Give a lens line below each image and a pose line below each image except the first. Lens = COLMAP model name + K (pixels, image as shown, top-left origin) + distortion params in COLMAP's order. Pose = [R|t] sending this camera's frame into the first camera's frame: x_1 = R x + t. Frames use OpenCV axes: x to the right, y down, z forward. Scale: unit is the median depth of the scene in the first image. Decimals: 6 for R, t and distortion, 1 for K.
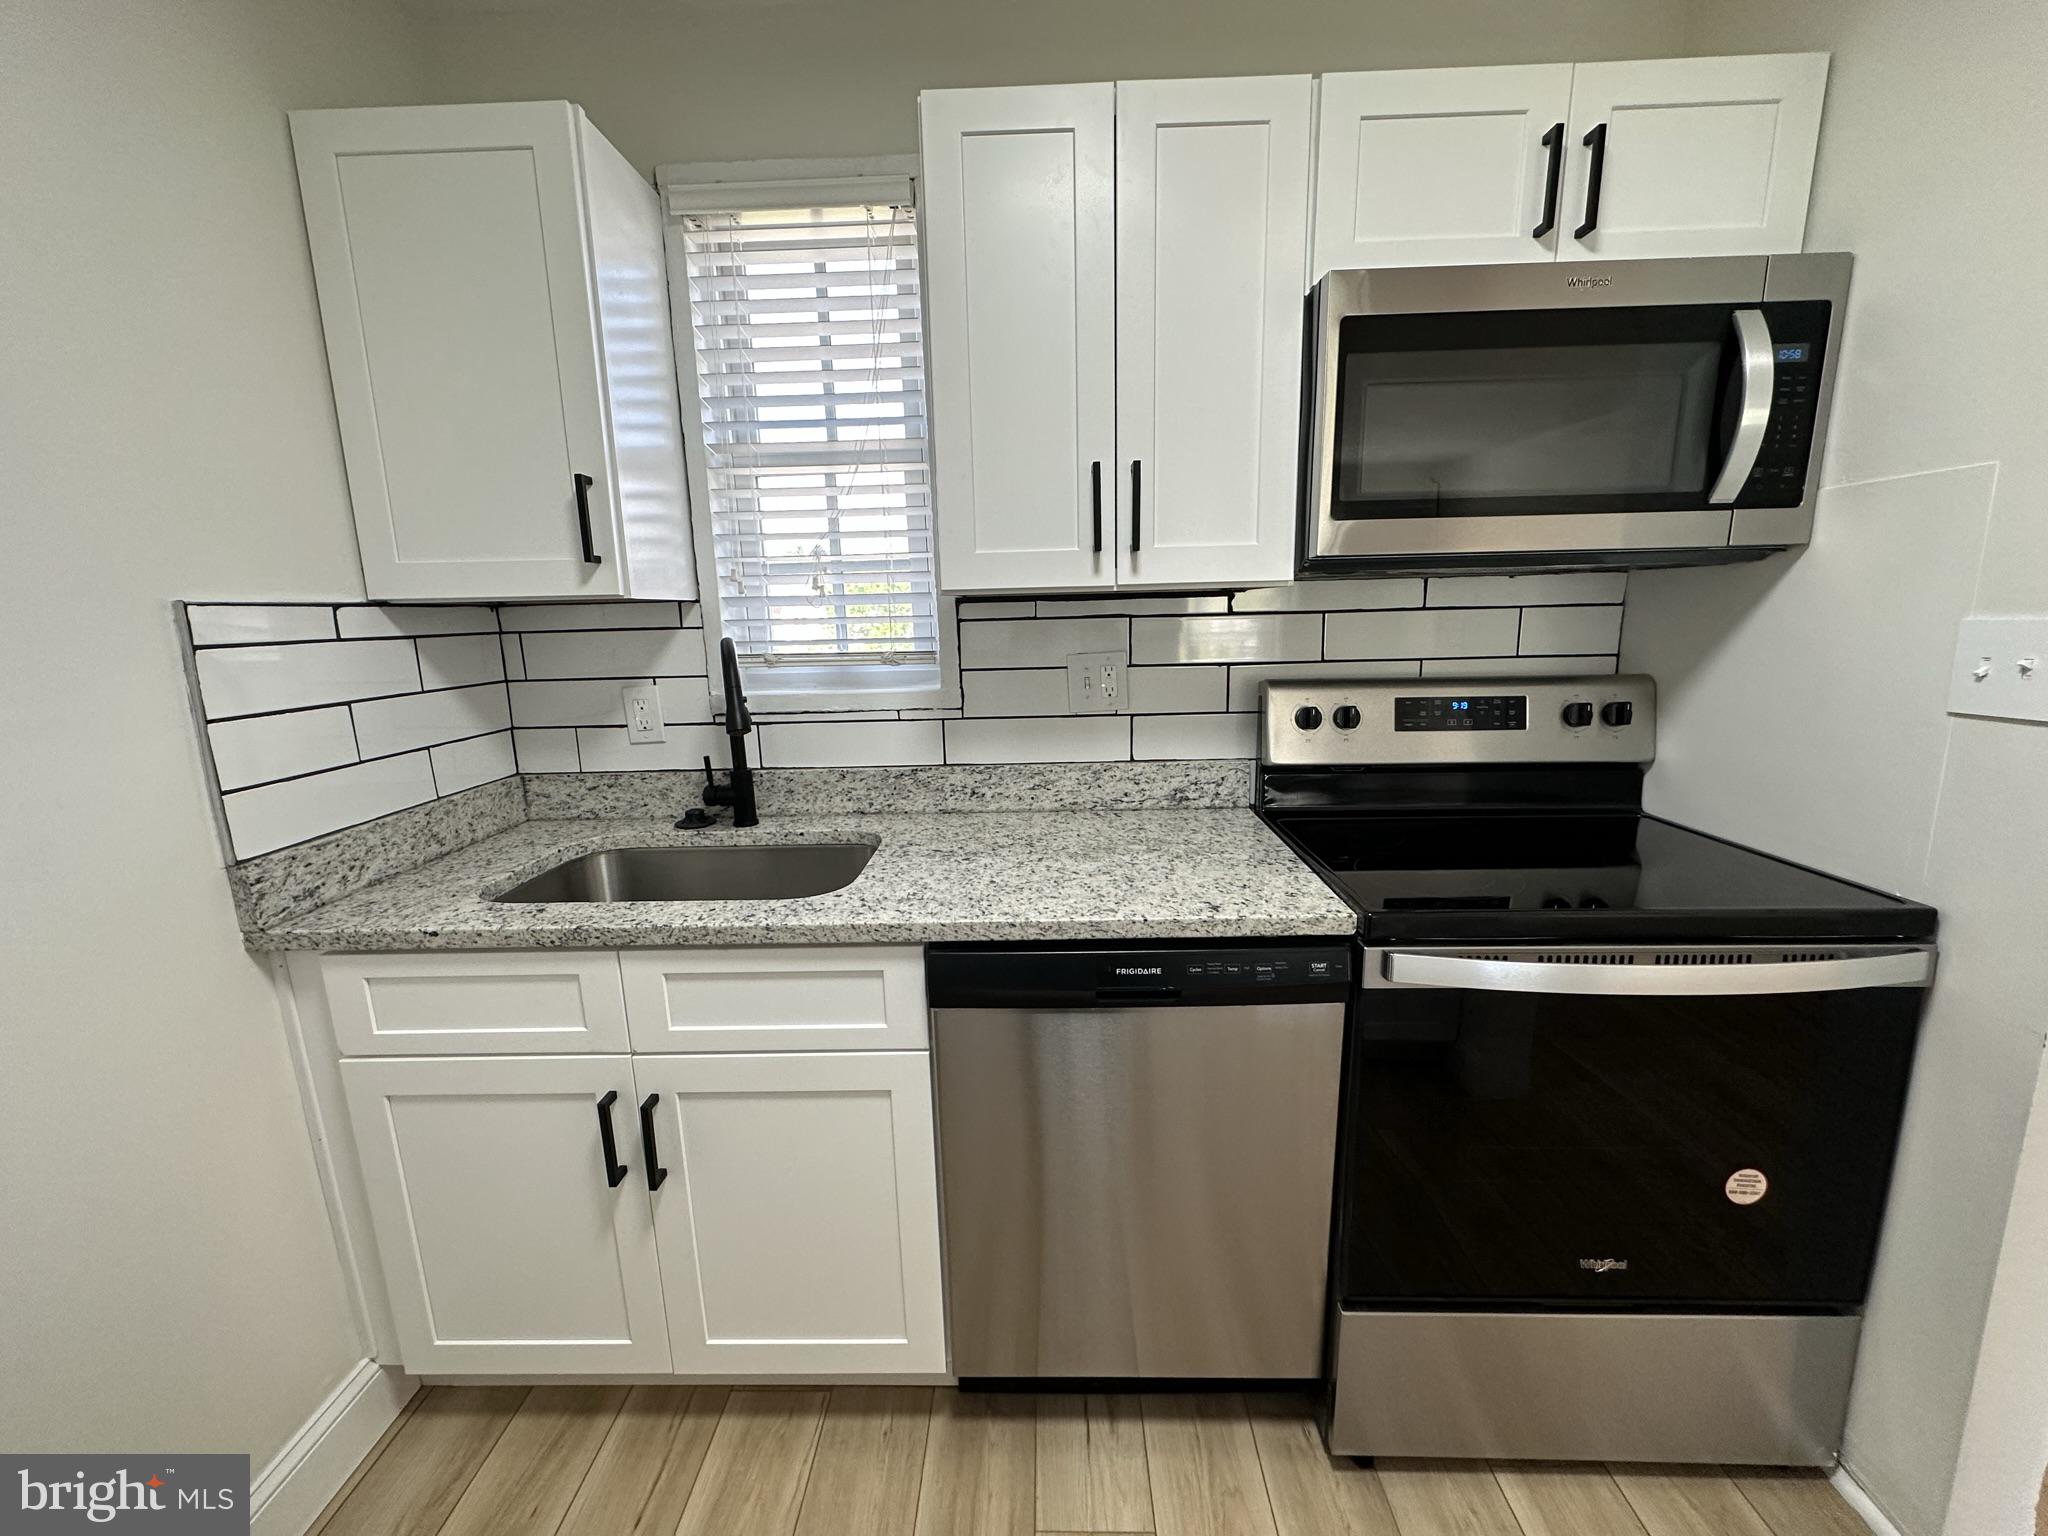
lens RADIAL K [[817.5, 0, 1027.7], [0, 817.5, 766.7], [0, 0, 1]] dist [0.001147, 0.000336]
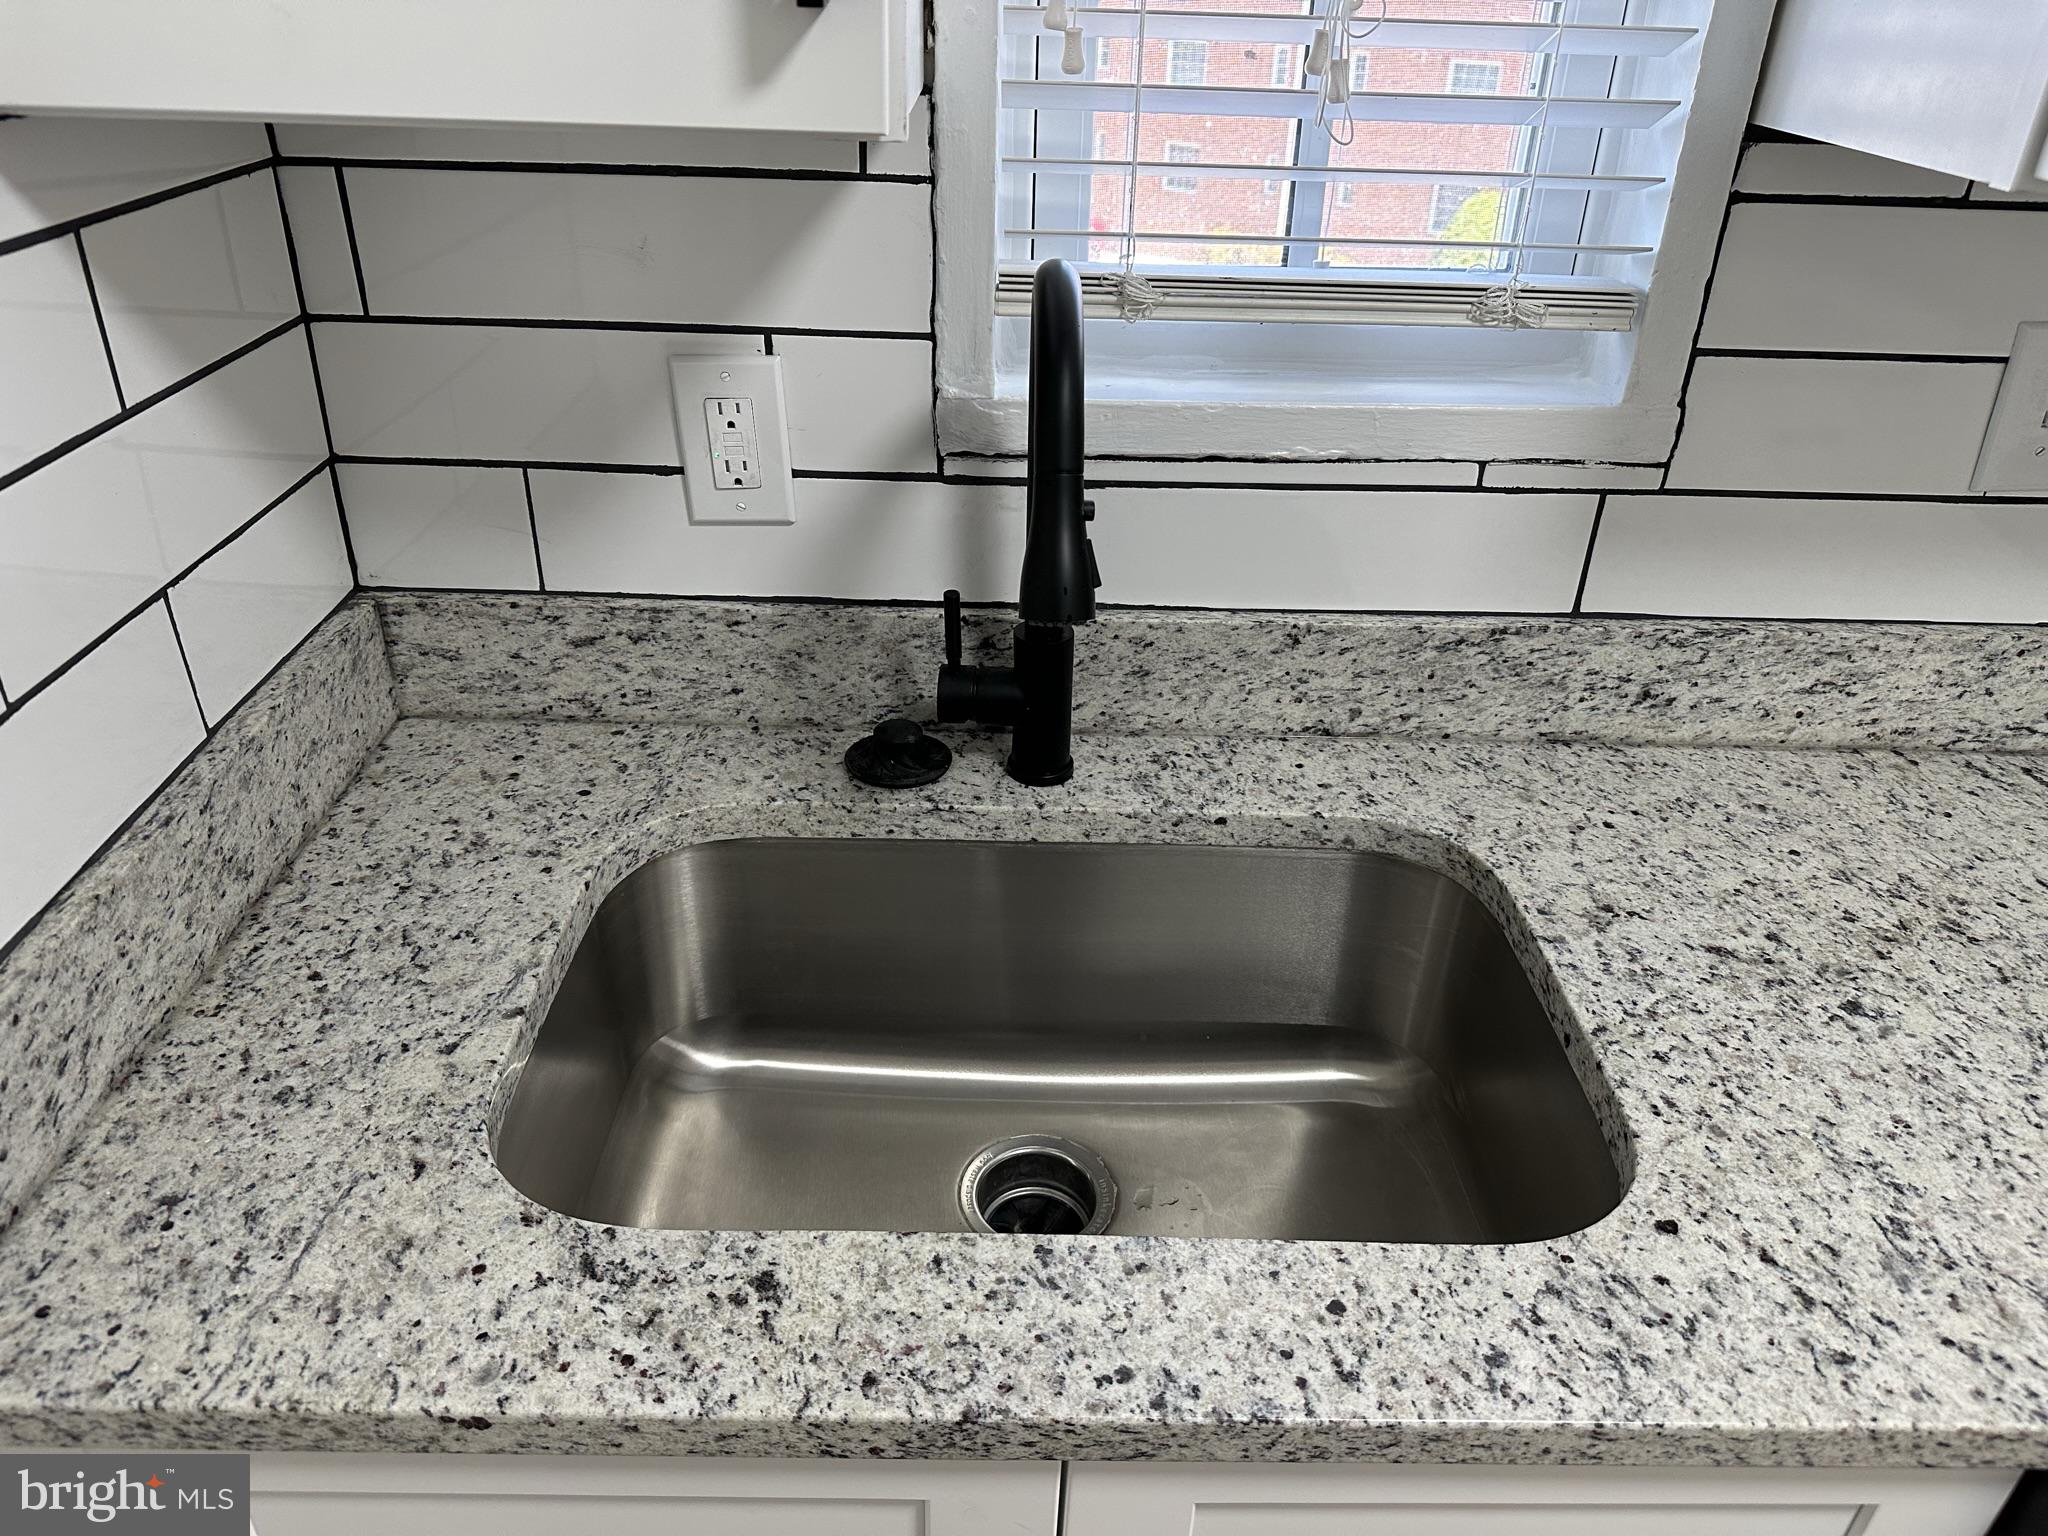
lens RADIAL K [[1456.5, 0, 1021.1], [0, 1456.5, 772.1], [0, 0, 1]] dist [0.021078, -0.020444]
pose [[0.998390, 0.029709, 0.048310, -0.377016], [-0.043784, 0.945182, 0.323596, -0.135590], [-0.036048, -0.325190, 0.944961, 0.381048]]
